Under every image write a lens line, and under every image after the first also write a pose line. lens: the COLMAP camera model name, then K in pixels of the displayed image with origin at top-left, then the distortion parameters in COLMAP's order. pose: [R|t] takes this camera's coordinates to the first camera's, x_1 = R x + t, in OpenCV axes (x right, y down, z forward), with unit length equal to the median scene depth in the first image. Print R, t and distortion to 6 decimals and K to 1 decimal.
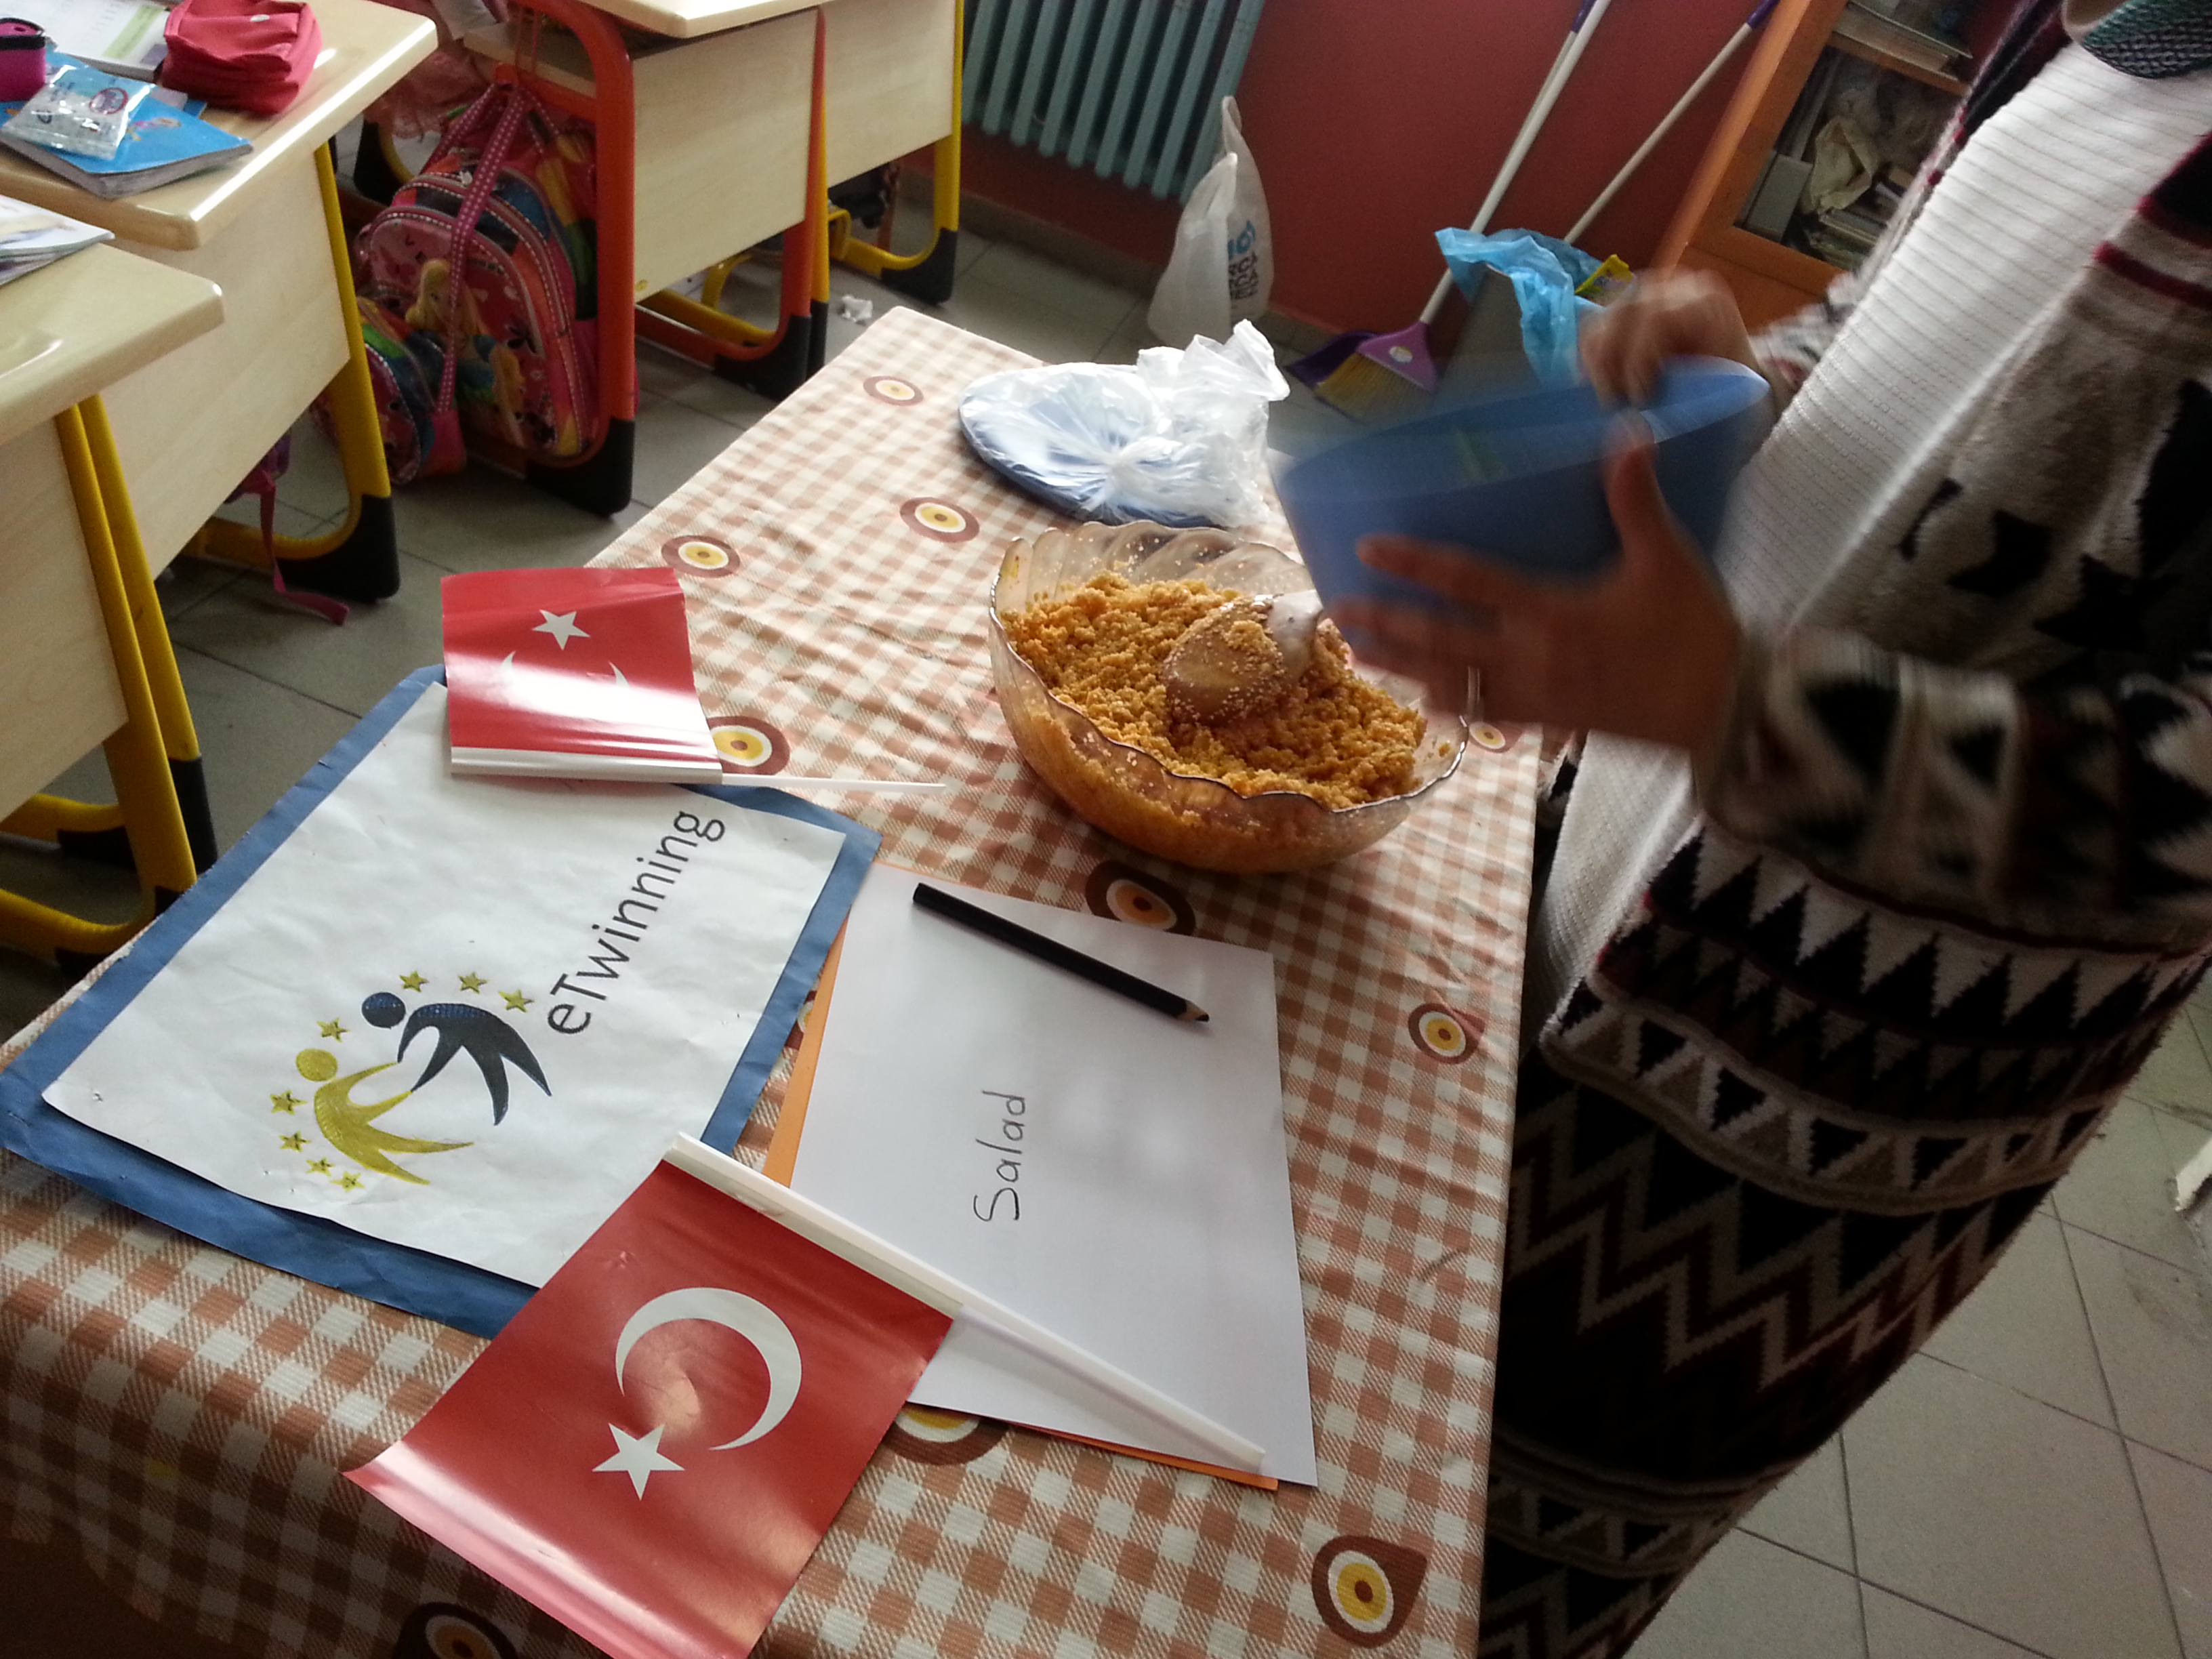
lens RADIAL K [[1815.9, 0, 1145.7], [0, 1815.9, 815.7], [0, 0, 1]] dist [0.008027, -0.142118]
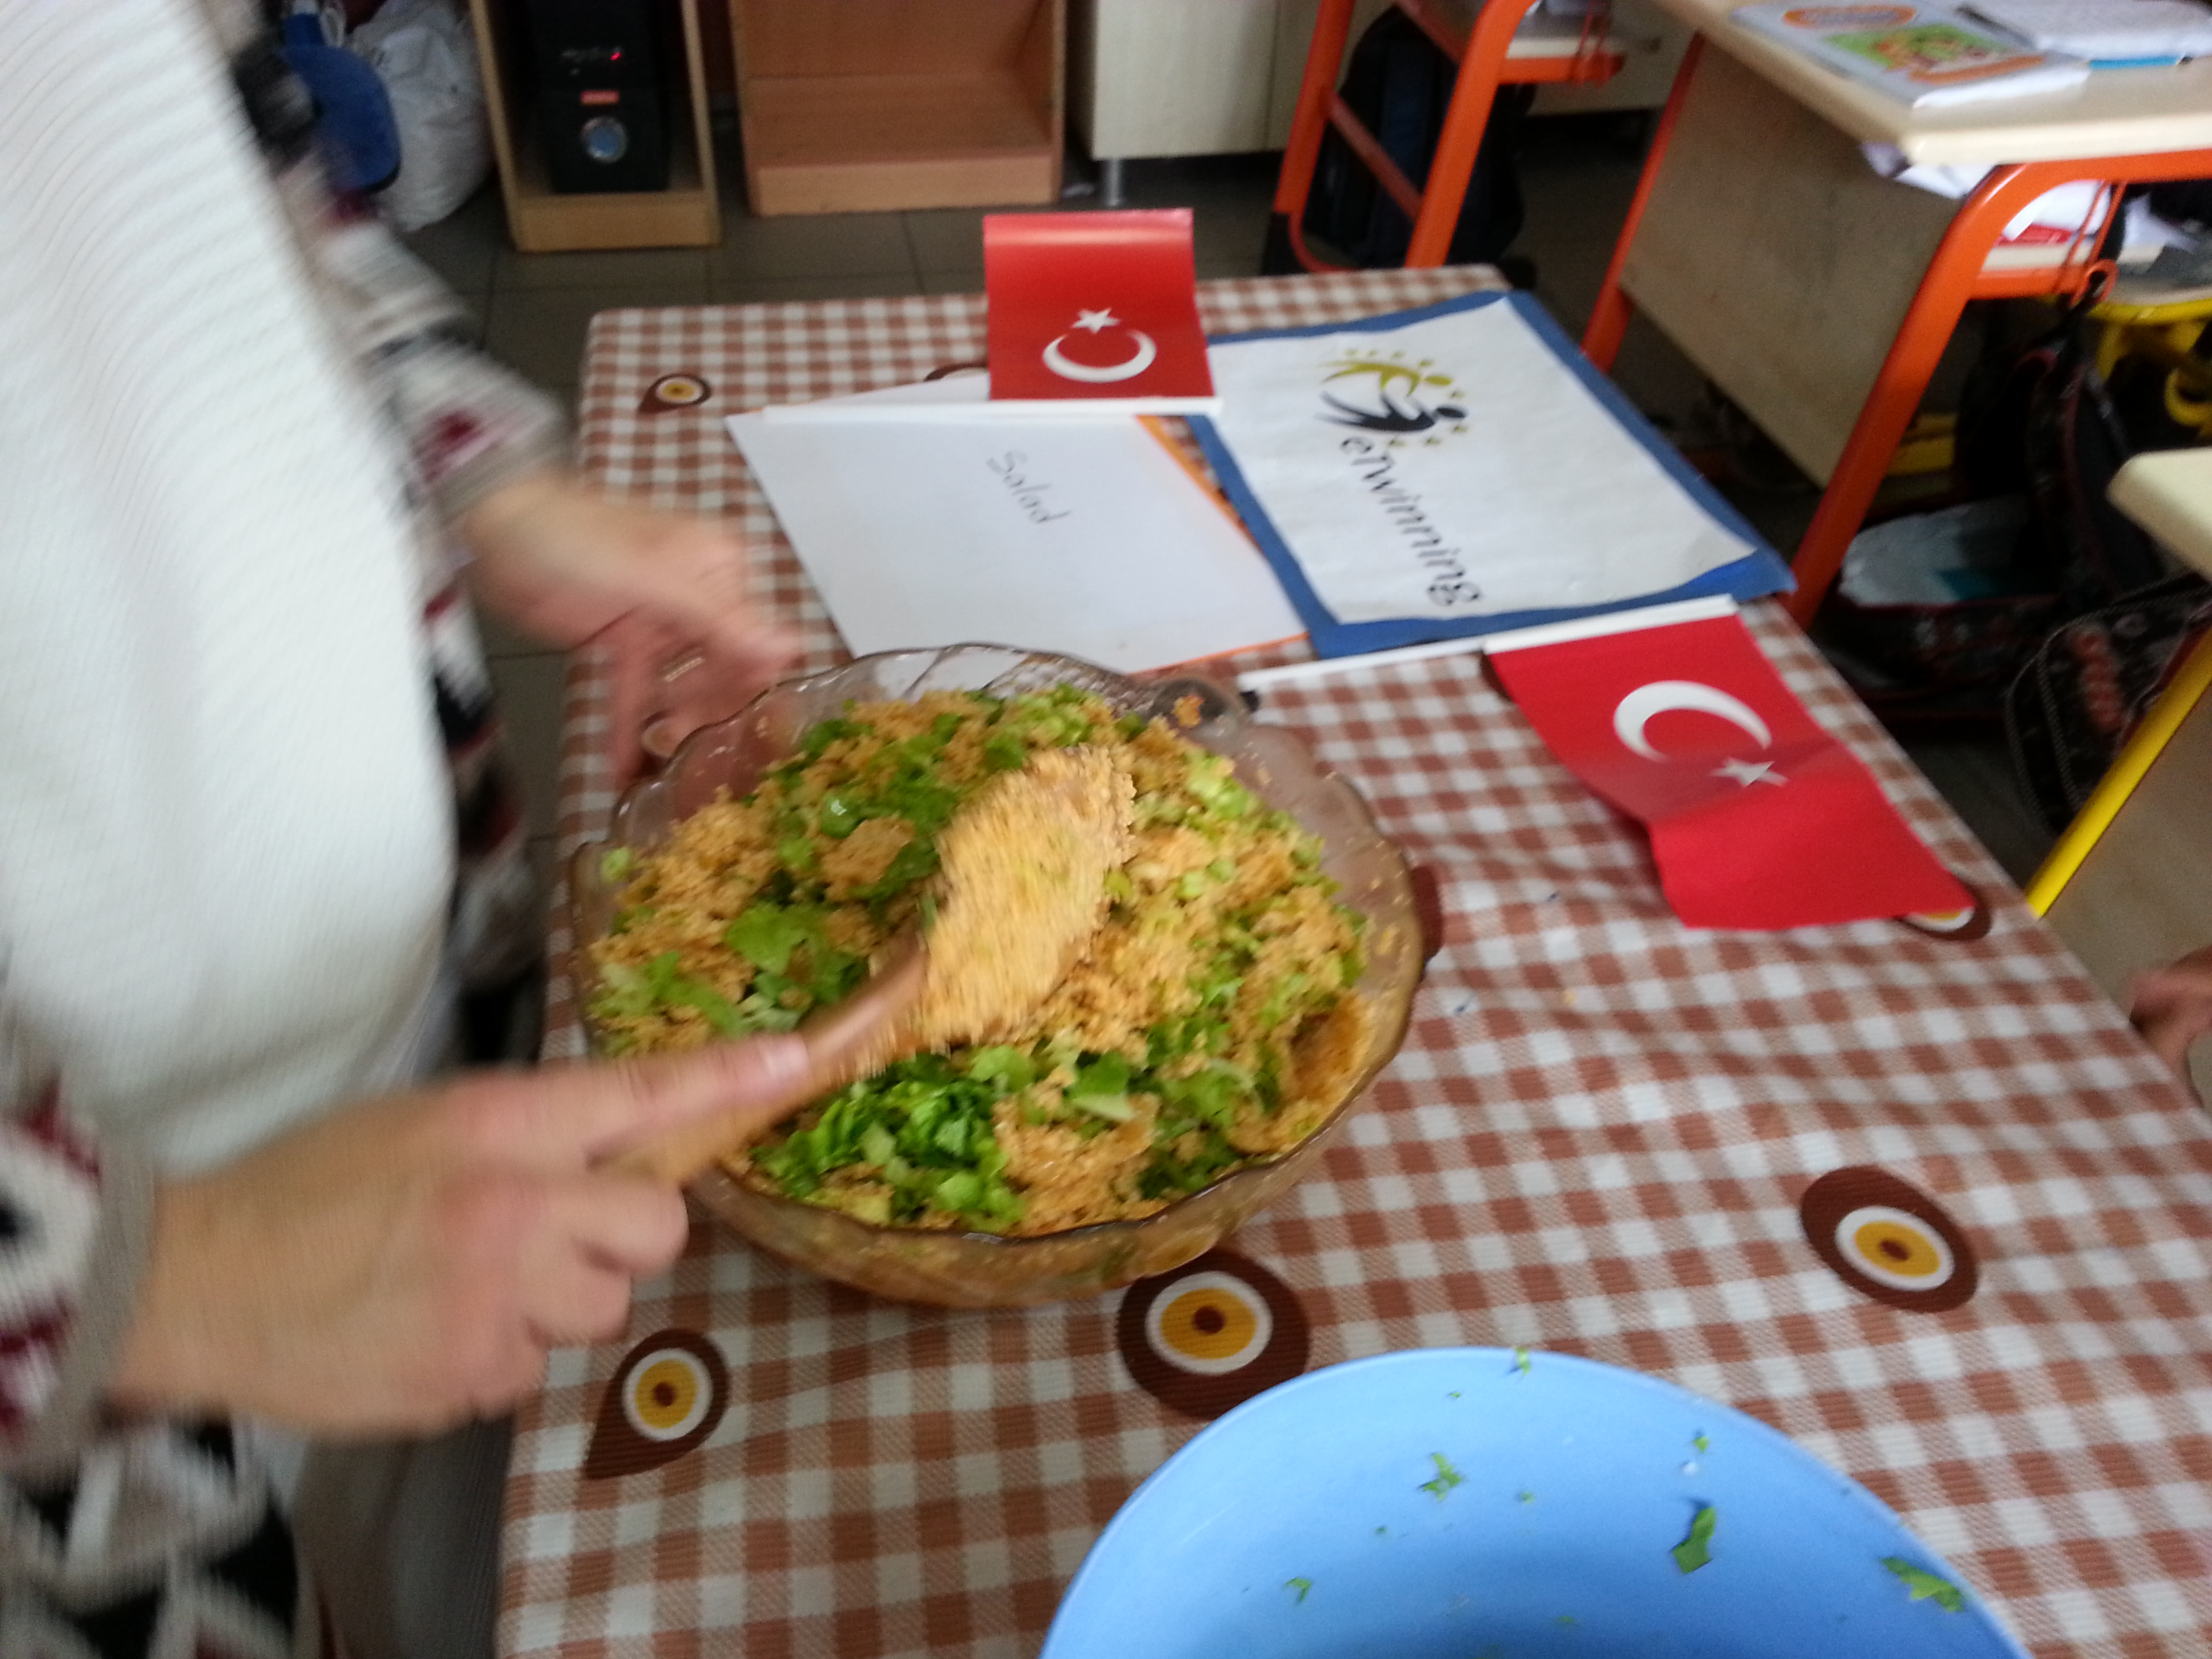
lens RADIAL K [[1791.6, 0, 1106.0], [0, 1791.6, 829.5], [0, 0, 1]] dist [0.165040, -0.457220]
pose [[-0.874750, -0.003856, -0.484559, 0.488061], [-0.461170, 0.313639, 0.830032, -0.822683], [0.148776, 0.949534, -0.276134, 1.621813]]
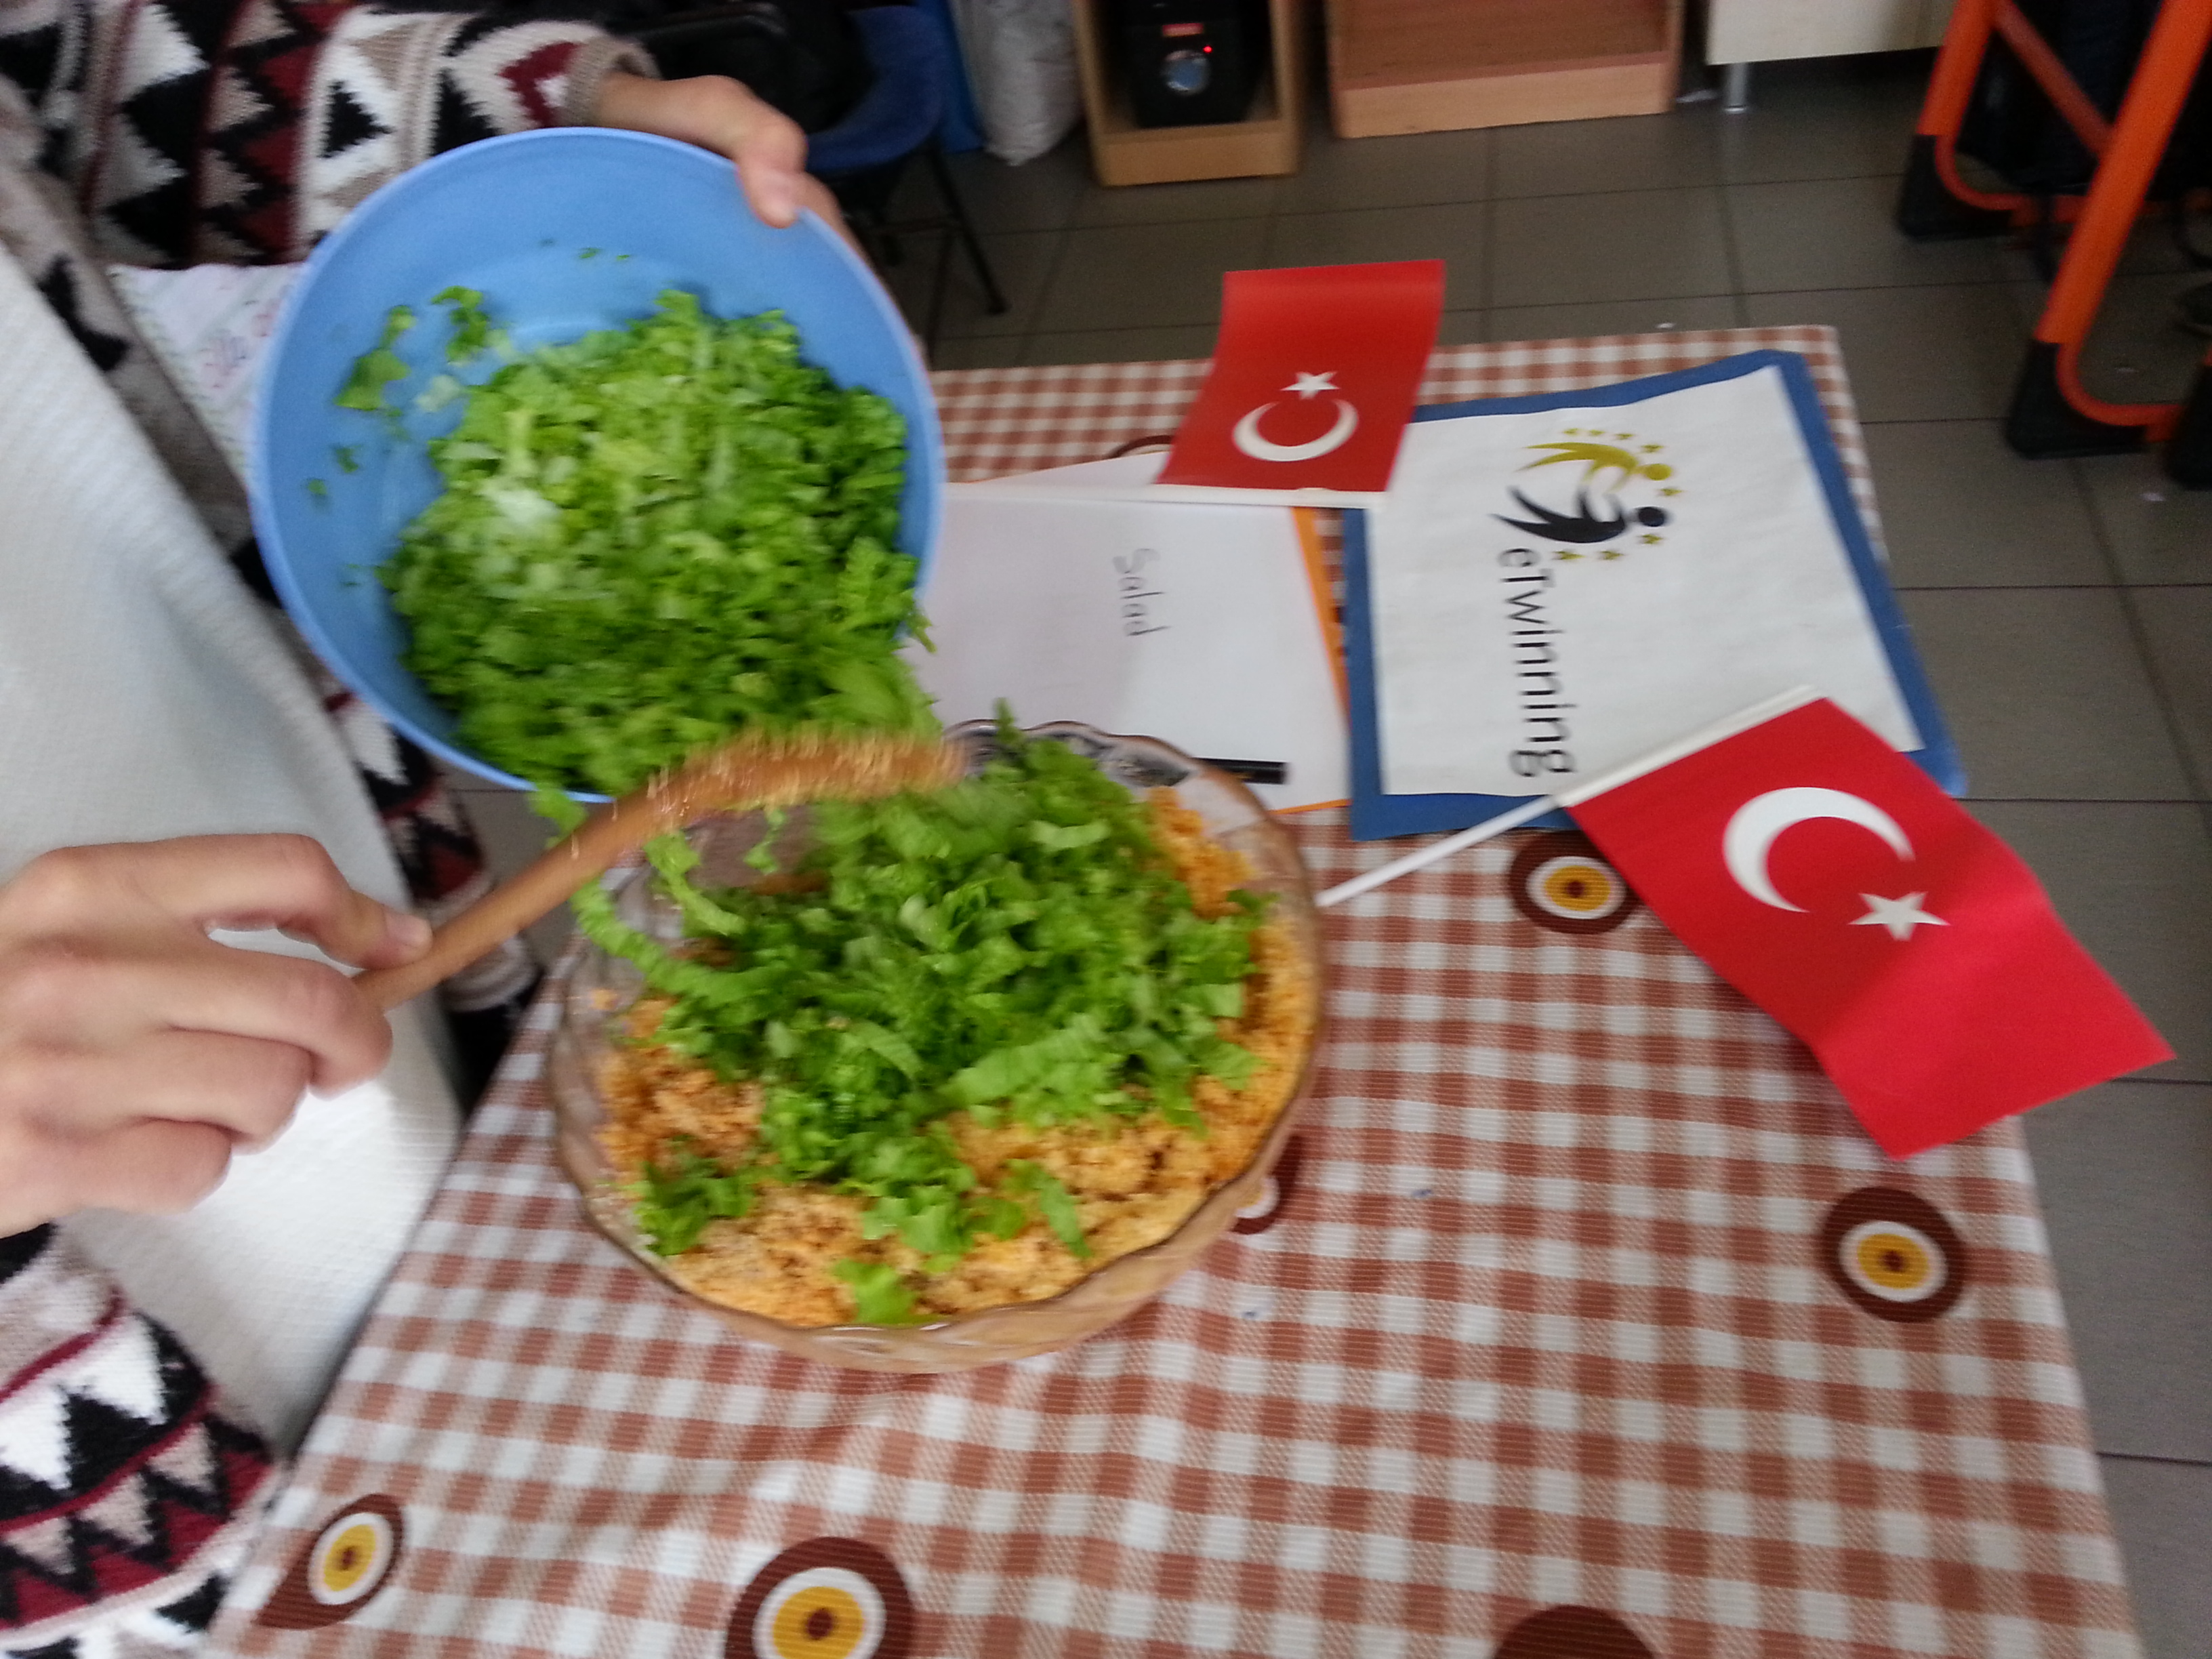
lens RADIAL K [[1803.5, 0, 1106.0], [0, 1803.5, 829.5], [0, 0, 1]] dist [0.011580, -0.106038]
pose [[-0.987553, -0.066340, -0.142611, 0.105668], [-0.154028, 0.224334, 0.962263, -0.949907], [-0.031844, 0.972252, -0.231760, 1.469813]]
